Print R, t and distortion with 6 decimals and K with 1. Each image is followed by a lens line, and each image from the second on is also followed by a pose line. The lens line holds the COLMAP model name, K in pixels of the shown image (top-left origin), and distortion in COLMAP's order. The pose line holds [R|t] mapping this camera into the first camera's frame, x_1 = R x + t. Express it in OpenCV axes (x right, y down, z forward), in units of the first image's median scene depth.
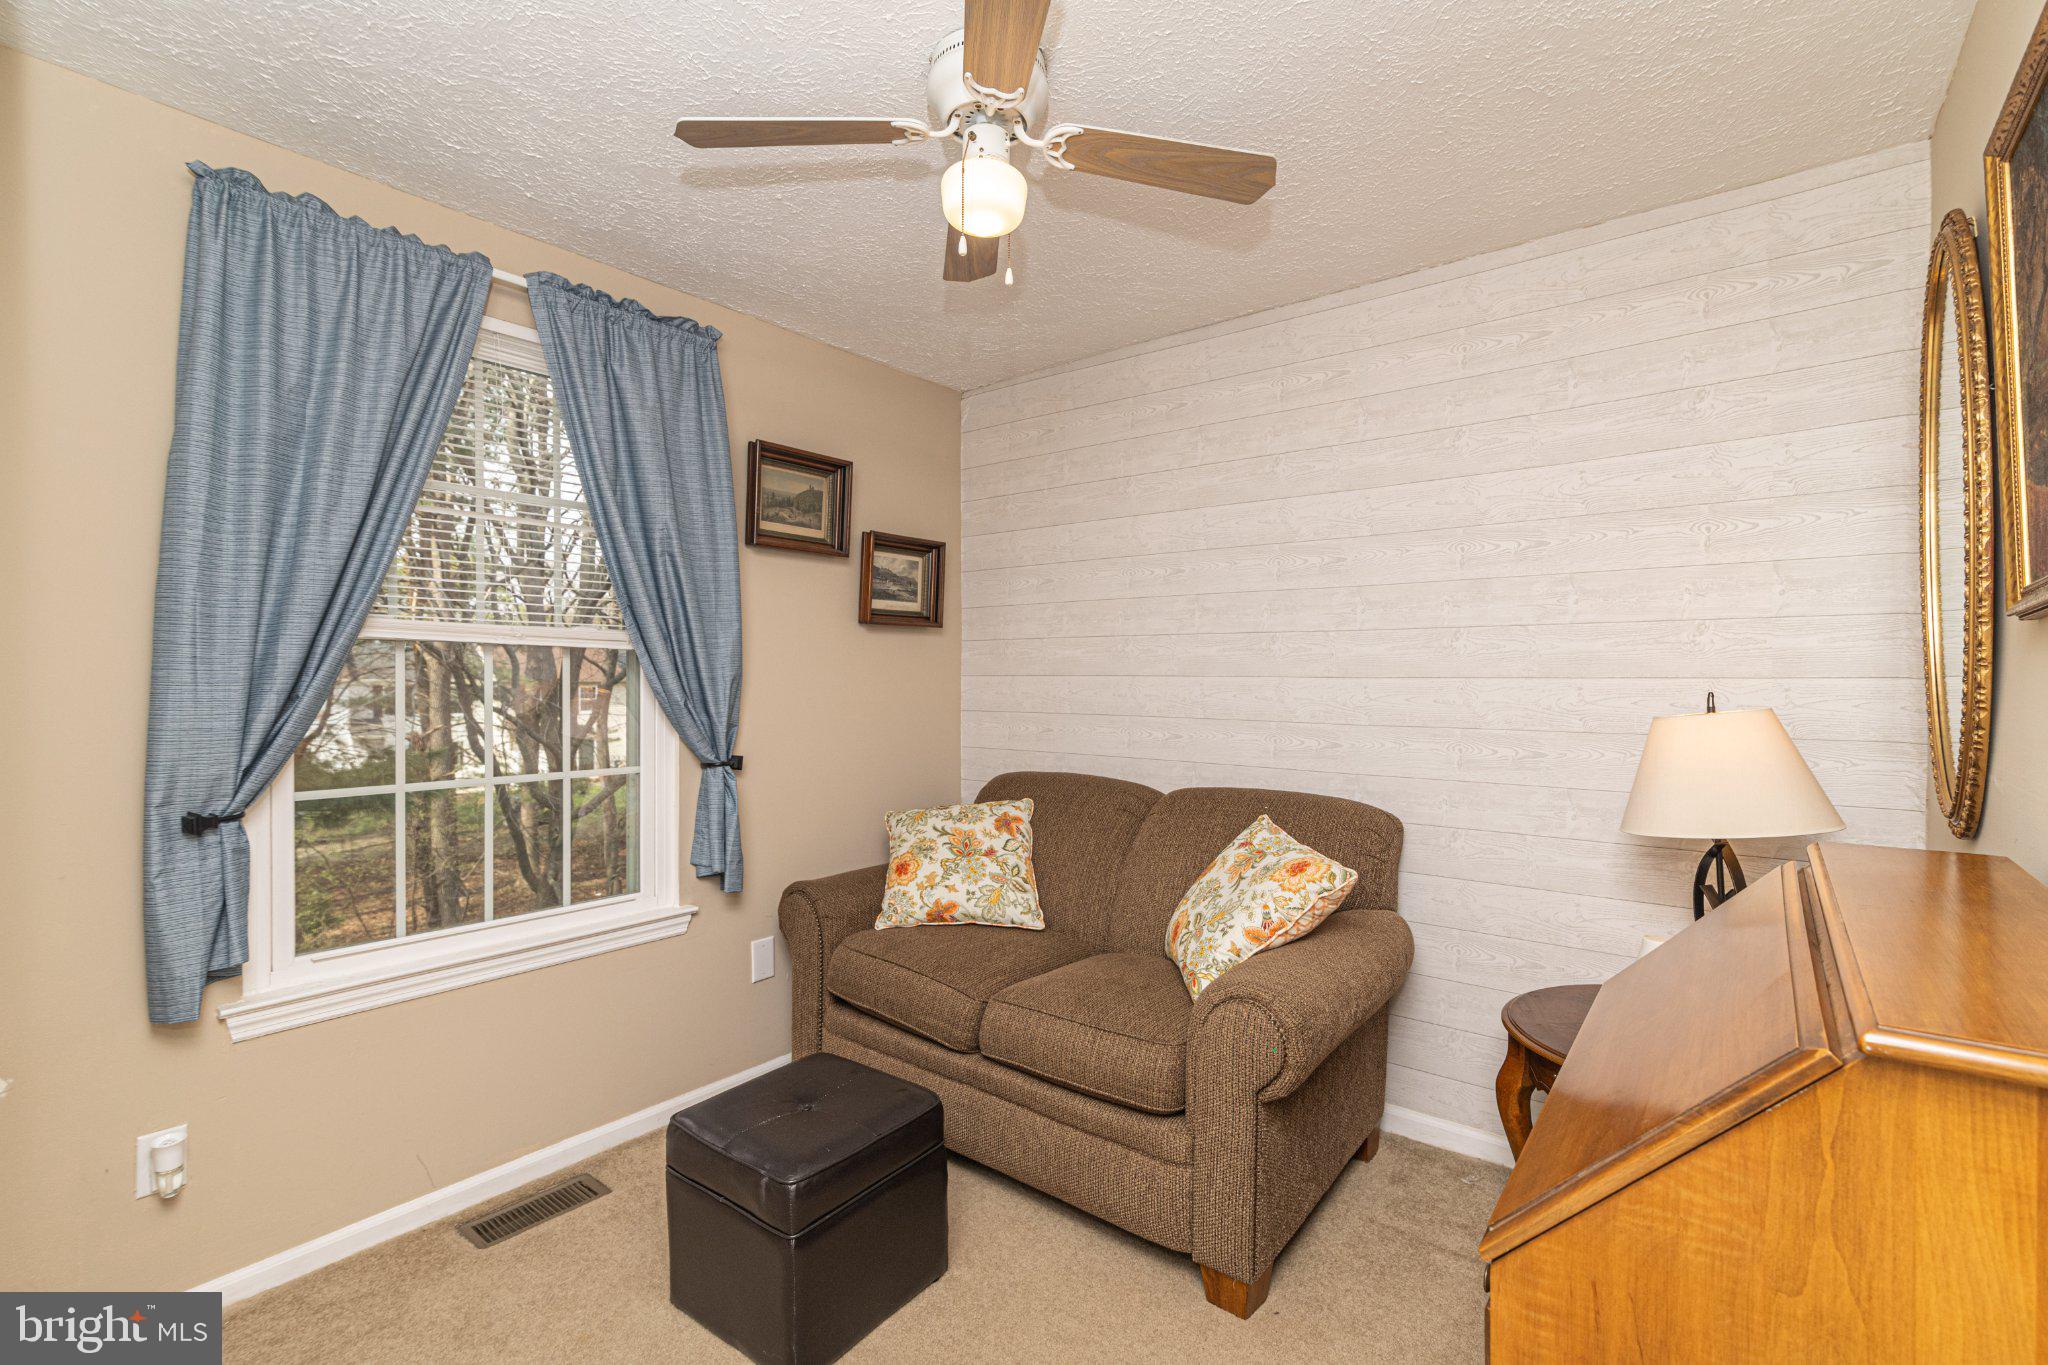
lens RADIAL K [[915.9, 0, 1024.0], [0, 915.9, 682.5], [0, 0, 1]] dist [0.000076, 0.000229]
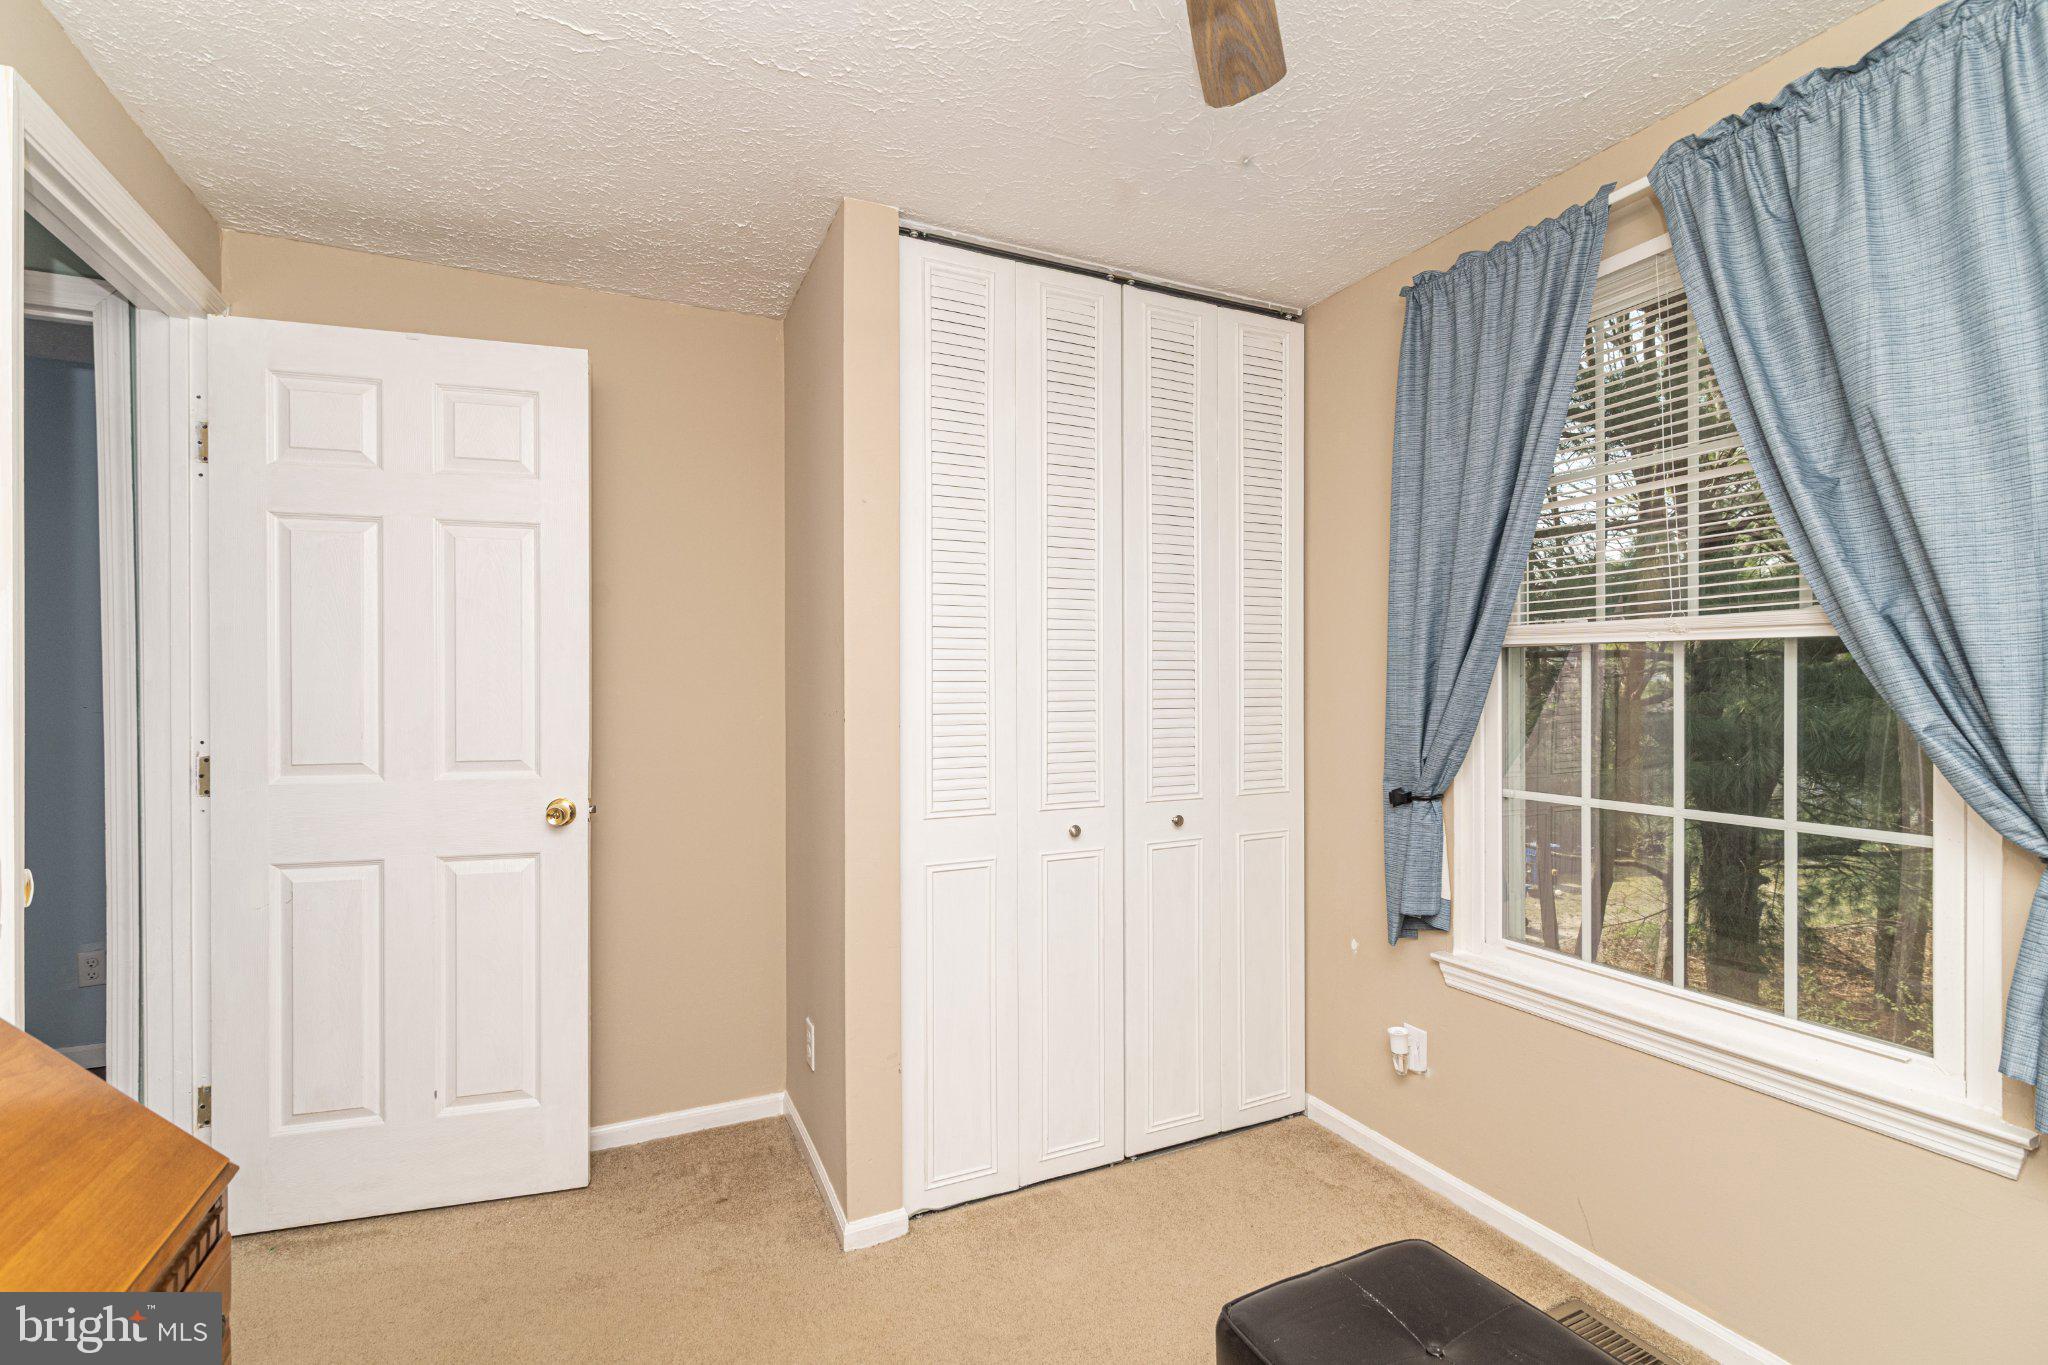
lens RADIAL K [[915.9, 0, 1024.0], [0, 915.9, 682.5], [0, 0, 1]] dist [0.000076, 0.000229]
pose [[-0.445025, -0.002184, -0.895515, 0.412960], [0.002168, 0.999991, -0.003517, -0.005351], [0.895515, -0.003506, -0.445017, 0.898901]]
